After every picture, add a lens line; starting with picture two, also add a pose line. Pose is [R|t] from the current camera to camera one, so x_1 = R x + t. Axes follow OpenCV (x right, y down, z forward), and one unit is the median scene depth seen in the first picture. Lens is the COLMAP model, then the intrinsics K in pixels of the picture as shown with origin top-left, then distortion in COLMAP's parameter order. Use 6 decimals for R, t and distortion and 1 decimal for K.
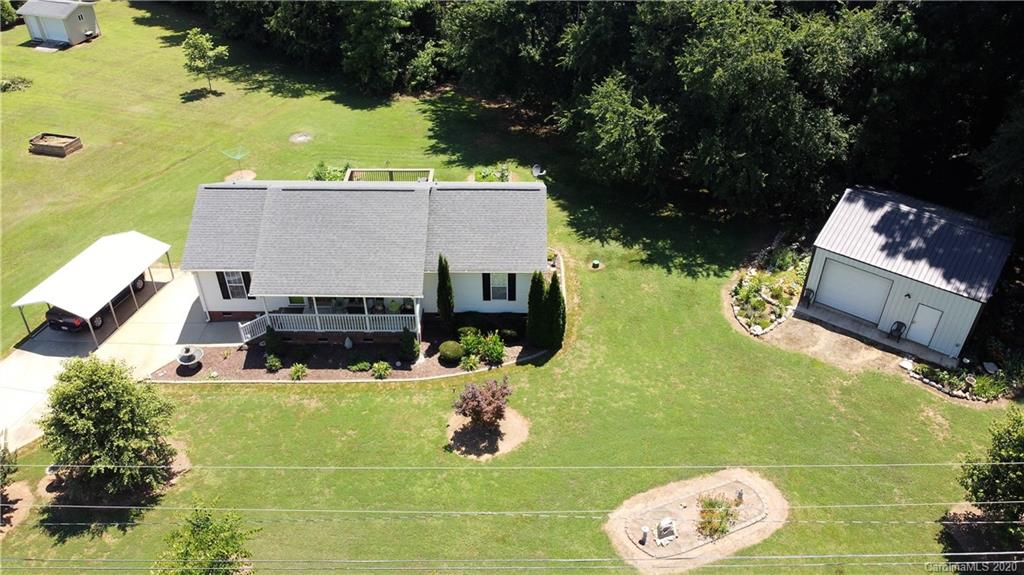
lens RADIAL K [[765.8, 0, 514.2], [0, 765.8, 267.4], [0, 0, 1]] dist [0.000824, -0.003636]
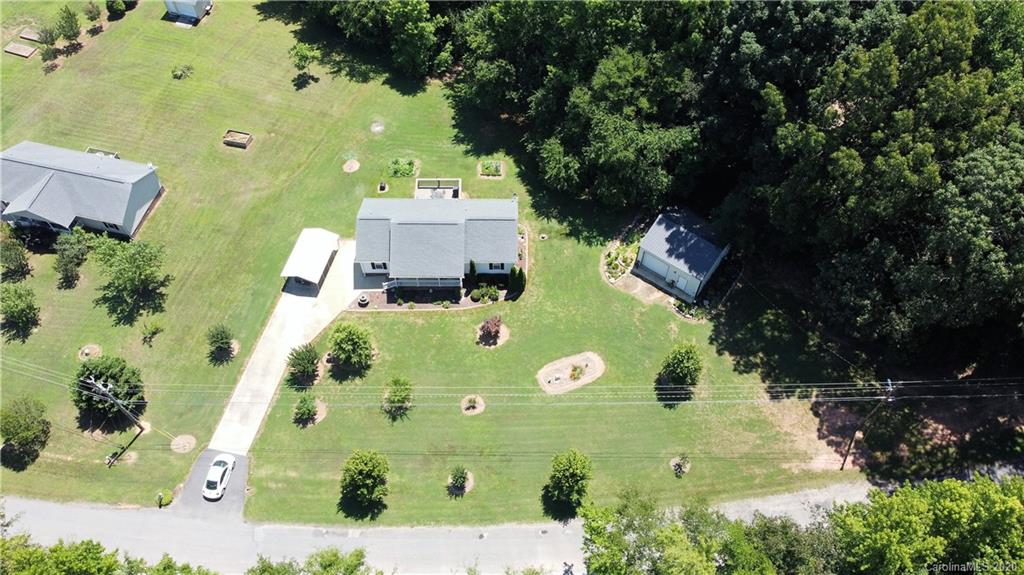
lens RADIAL K [[765.8, 0, 514.2], [0, 765.8, 267.4], [0, 0, 1]] dist [0.000824, -0.003636]
pose [[0.999946, -0.003957, 0.009626, 0.009862], [0.000063, 0.927190, 0.374592, -0.787418], [-0.010408, -0.374571, 0.927140, -1.049131]]
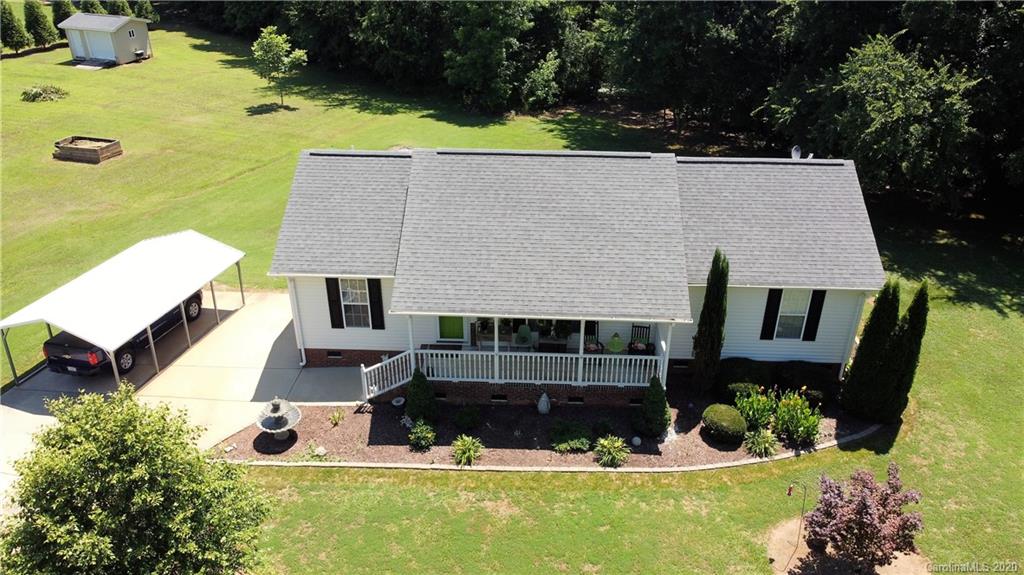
lens RADIAL K [[765.8, 0, 514.2], [0, 765.8, 267.4], [0, 0, 1]] dist [0.000824, -0.003636]
pose [[0.999426, 0.019131, -0.027957, -0.215517], [-0.022615, 0.991236, -0.130155, 0.068972], [0.025222, 0.130712, 0.991099, 0.386054]]
